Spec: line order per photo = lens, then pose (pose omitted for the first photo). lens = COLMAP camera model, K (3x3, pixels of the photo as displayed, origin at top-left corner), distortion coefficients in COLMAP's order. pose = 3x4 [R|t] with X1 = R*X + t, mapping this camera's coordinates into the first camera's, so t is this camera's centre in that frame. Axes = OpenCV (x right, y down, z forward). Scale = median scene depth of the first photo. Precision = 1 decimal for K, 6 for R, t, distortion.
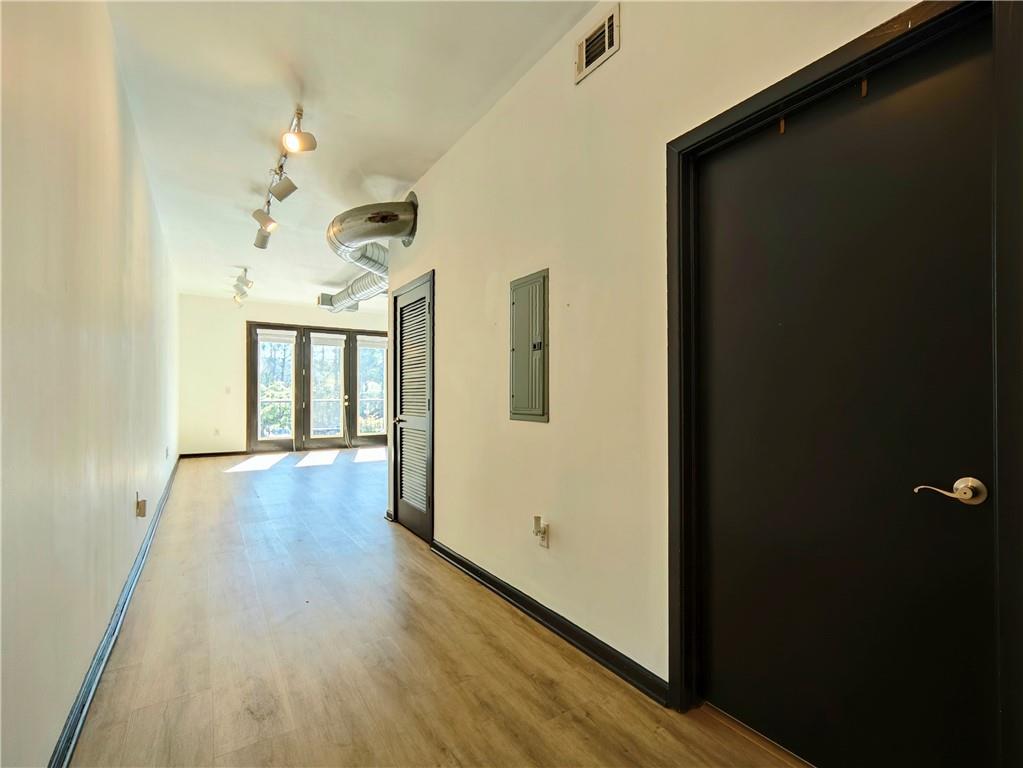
lens RADIAL K [[414.7, 0, 510.2], [0, 414.7, 389.2], [0, 0, 1]] dist [-0.000952, 0.000013]
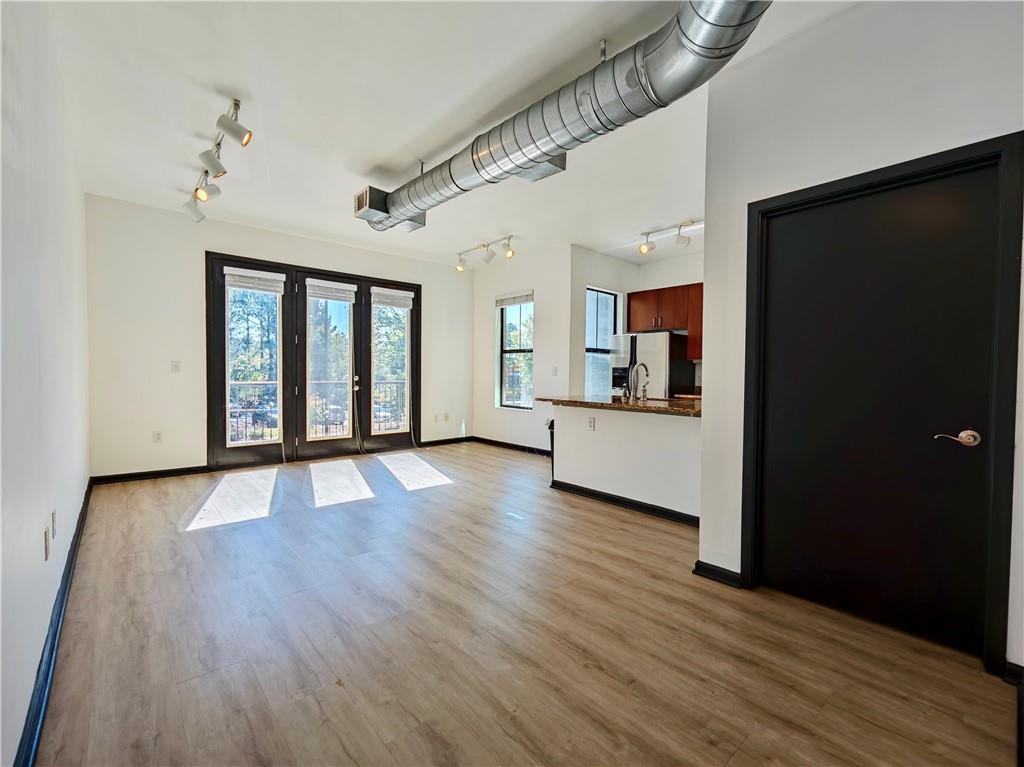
lens RADIAL K [[443.7, 0, 506.3], [0, 443.7, 381.7], [0, 0, 1]] dist [0.004394, 0.000280]
pose [[0.997002, 0.007446, 0.077017, -0.243299], [-0.009607, 0.999569, 0.027729, 0.002962], [-0.076778, -0.028386, 0.996644, 0.308271]]
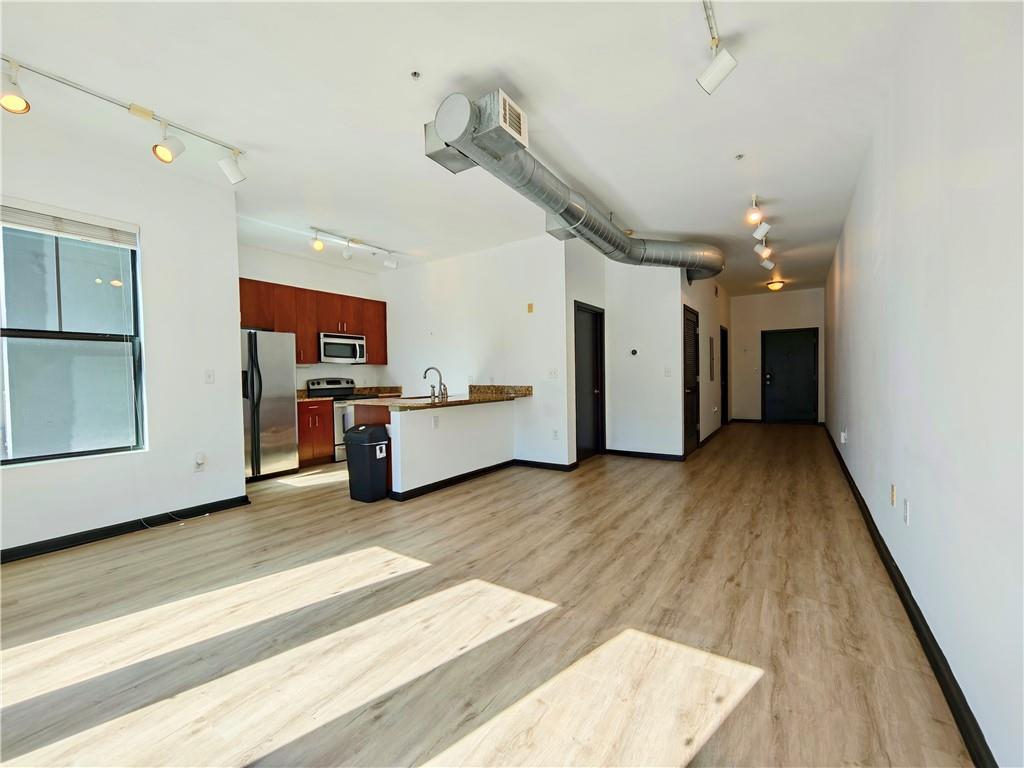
lens RADIAL K [[443.7, 0, 505.9], [0, 443.7, 386.8], [0, 0, 1]] dist [0.004394, 0.000280]
pose [[-0.344667, -0.016362, 0.938583, -0.633469], [0.006469, 0.999783, 0.019804, 0.008821], [-0.938703, 0.012897, -0.344486, 0.879247]]
